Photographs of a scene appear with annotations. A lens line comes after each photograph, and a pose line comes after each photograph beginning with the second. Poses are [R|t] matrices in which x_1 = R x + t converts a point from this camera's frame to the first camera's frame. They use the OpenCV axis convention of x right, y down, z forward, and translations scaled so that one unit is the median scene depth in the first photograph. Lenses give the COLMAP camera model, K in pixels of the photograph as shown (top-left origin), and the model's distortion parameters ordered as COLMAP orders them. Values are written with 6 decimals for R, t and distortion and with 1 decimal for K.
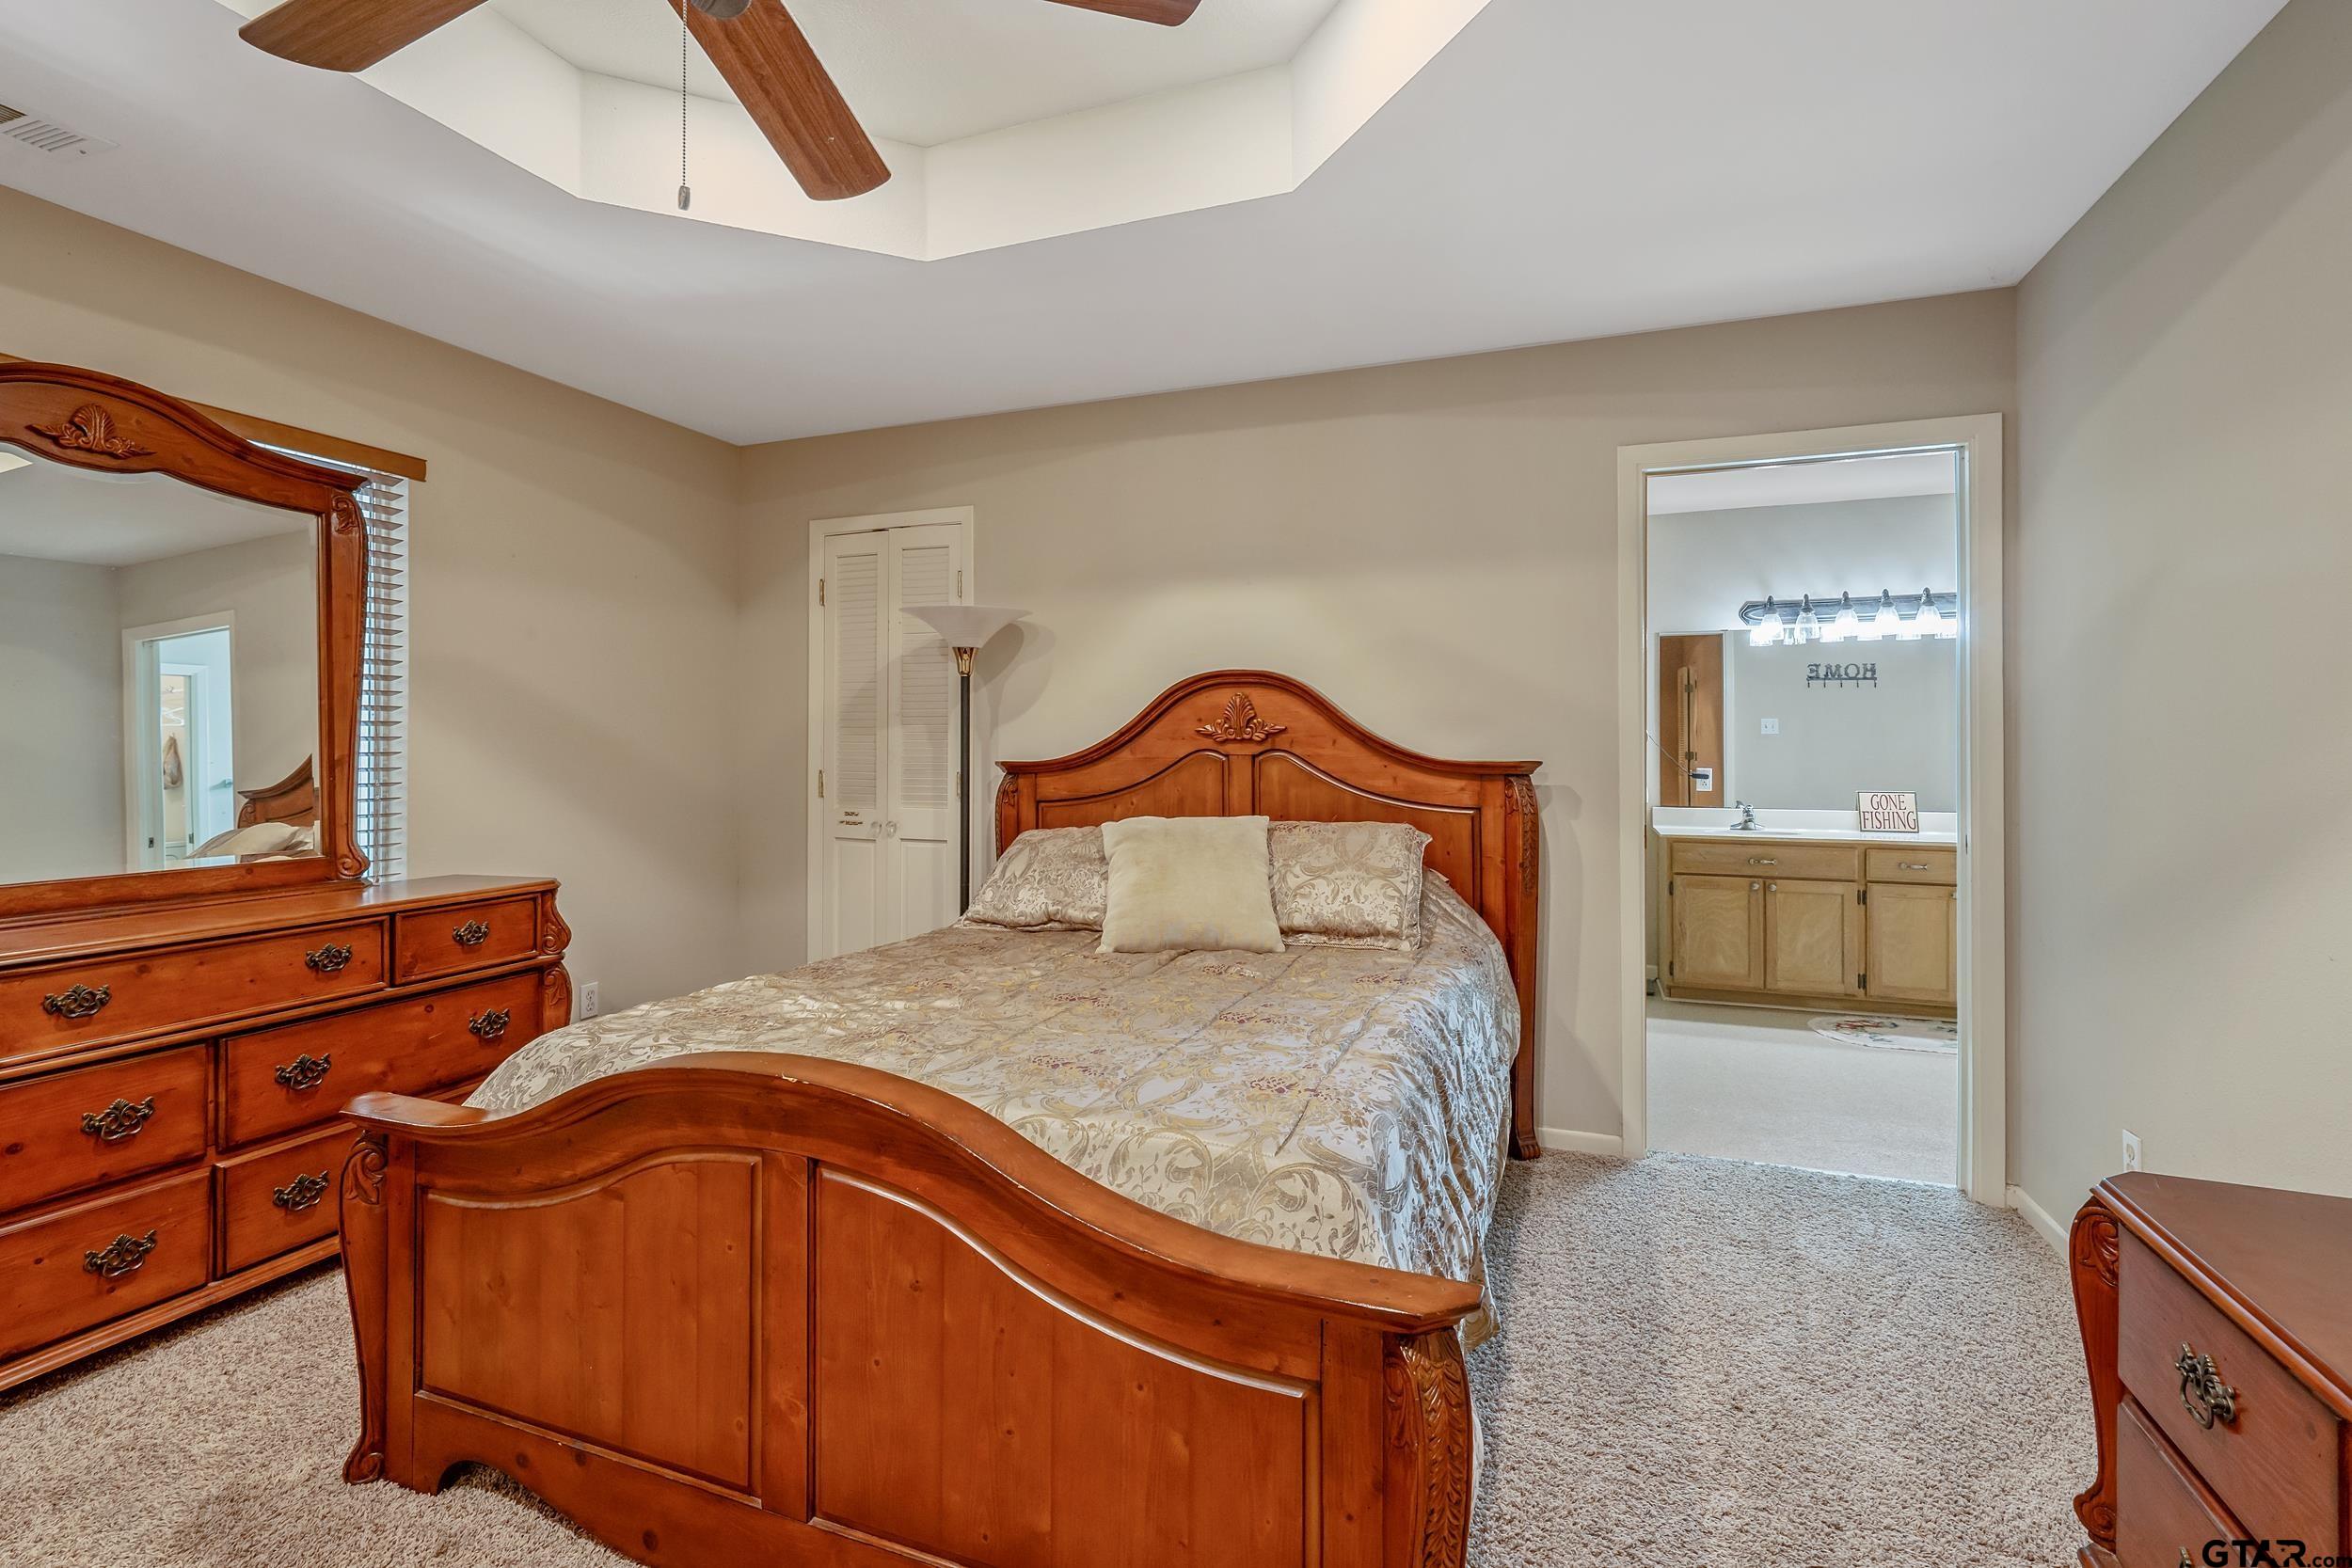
lens RADIAL K [[1064.9, 0, 1168.5], [0, 1064.9, 767.3], [0, 0, 1]] dist [-0.000998, 0.000037]
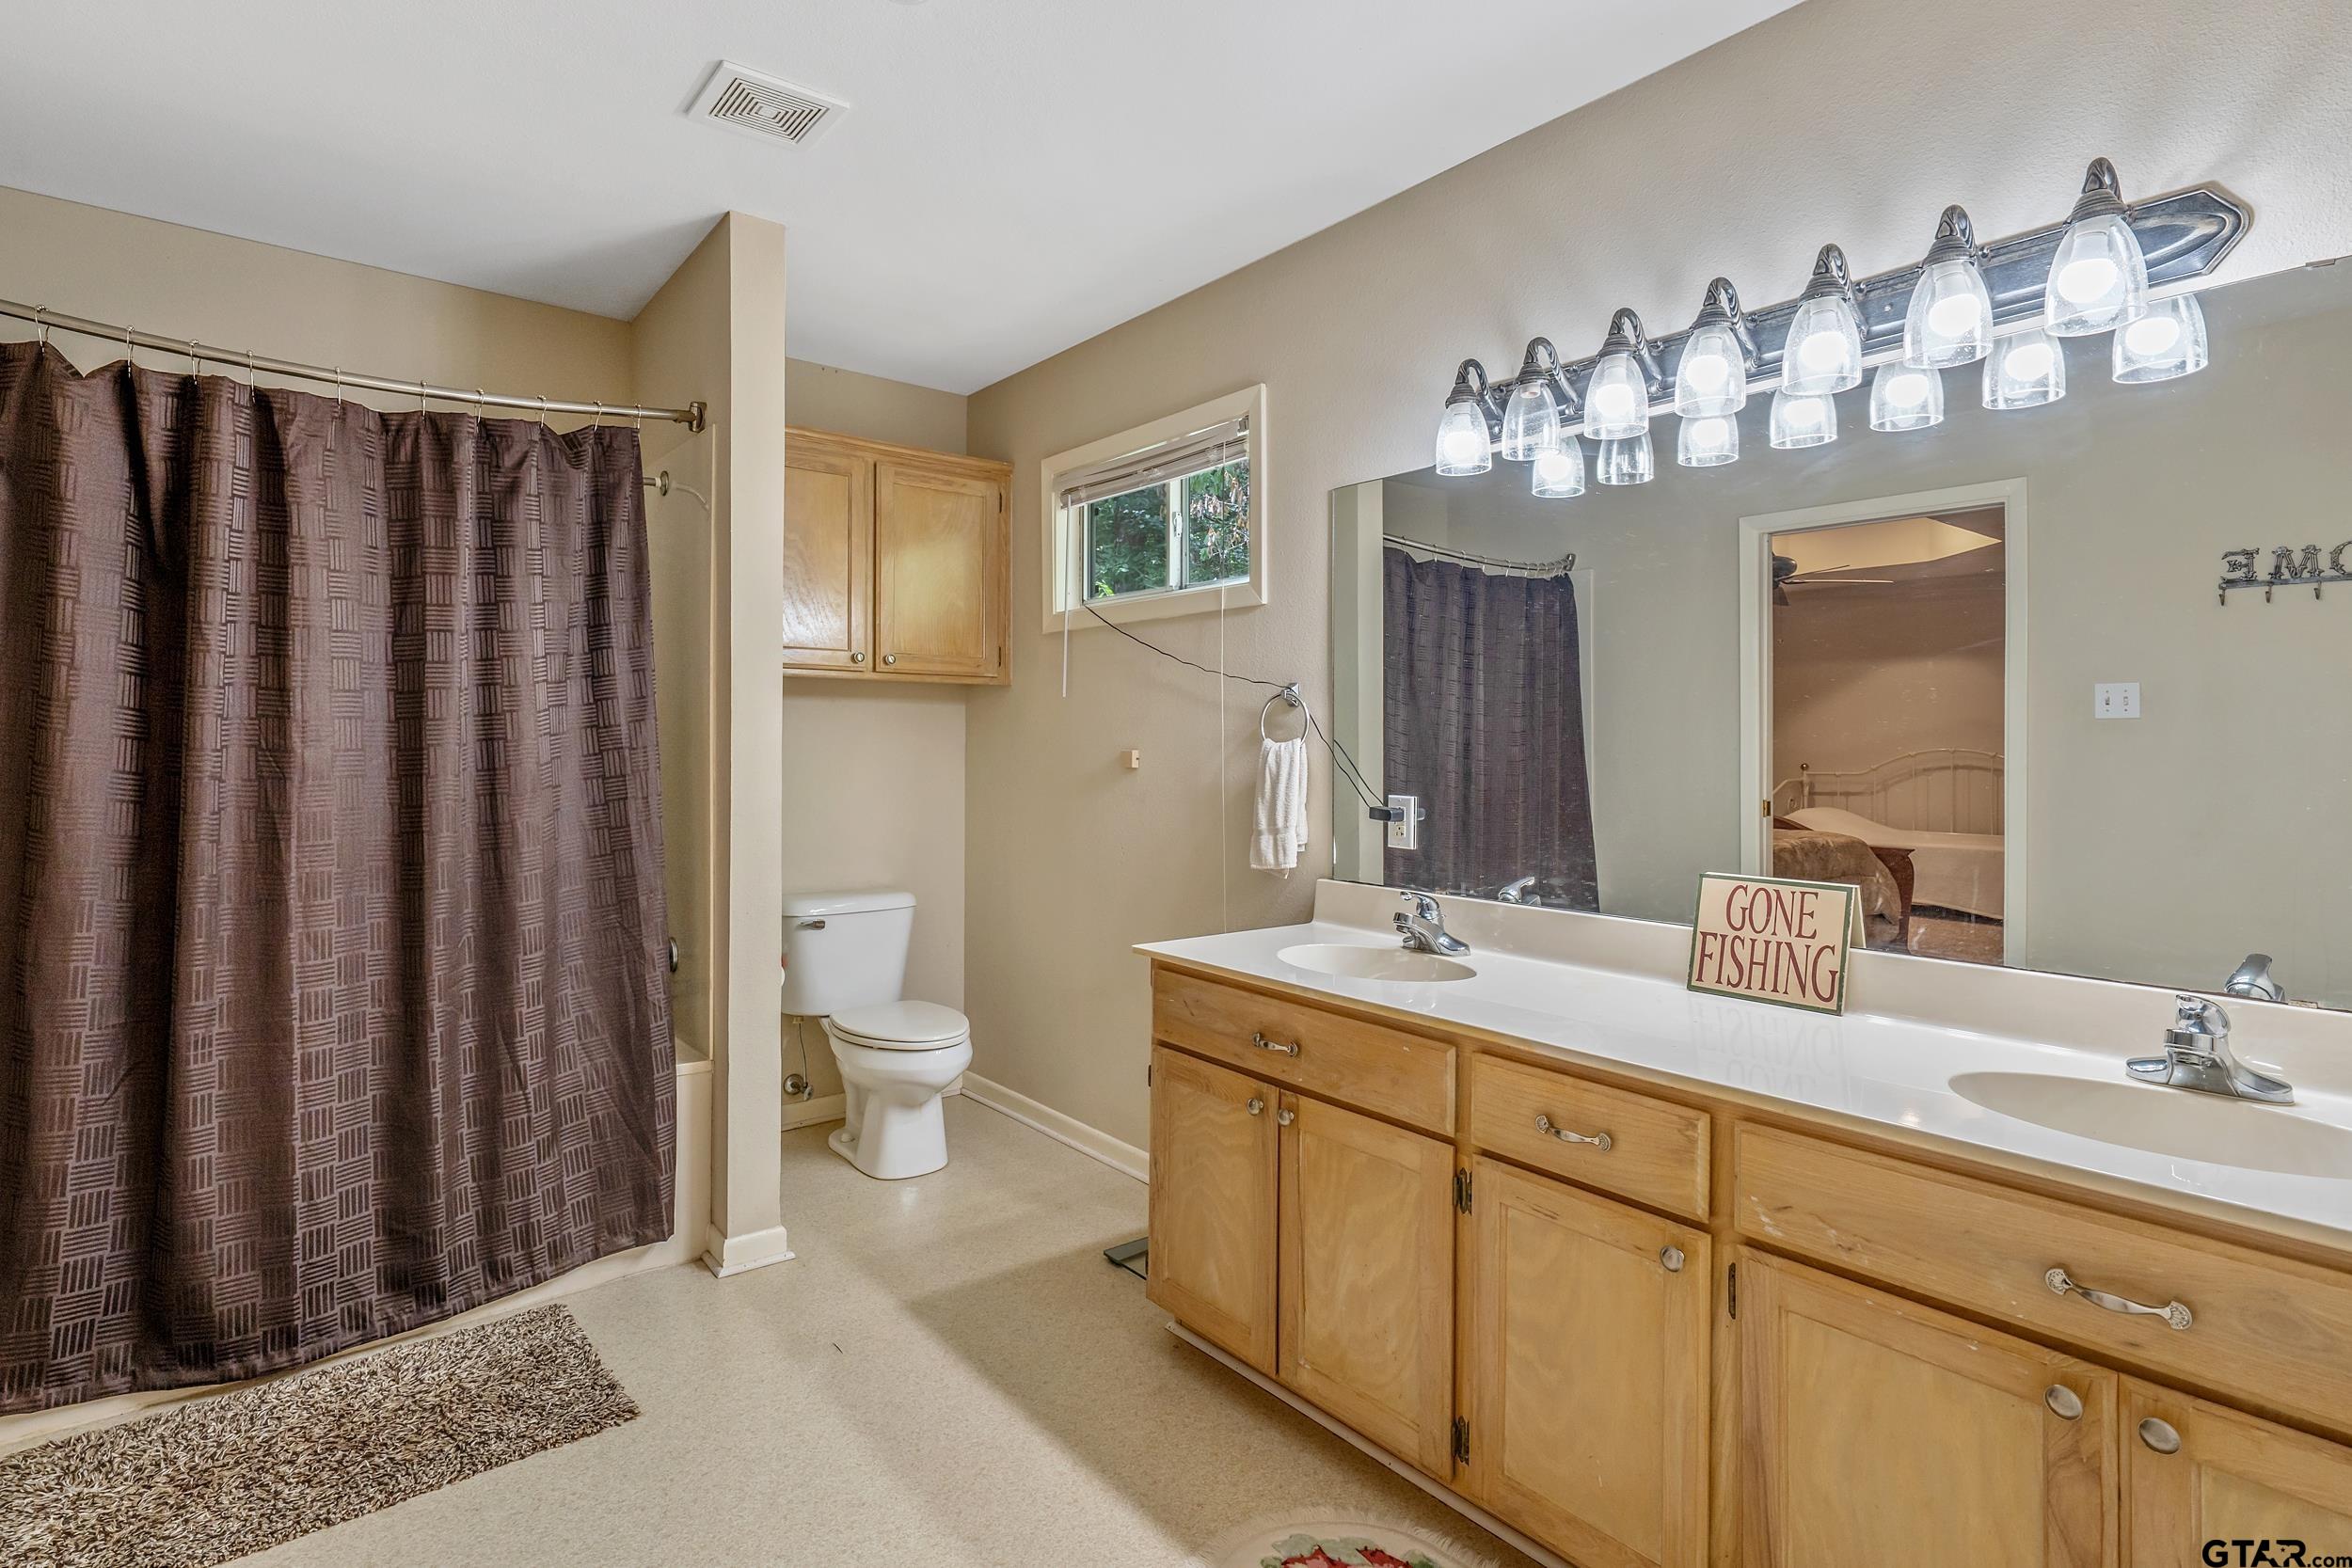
lens RADIAL K [[1153.8, 0, 1174.8], [0, 1153.8, 765.3], [0, 0, 1]] dist [0.000934, -0.000101]
pose [[0.863207, 0.013395, -0.504673, 0.717357], [-0.014749, 0.999890, 0.001313, -0.010929], [0.504635, 0.006310, 0.863310, 0.608037]]
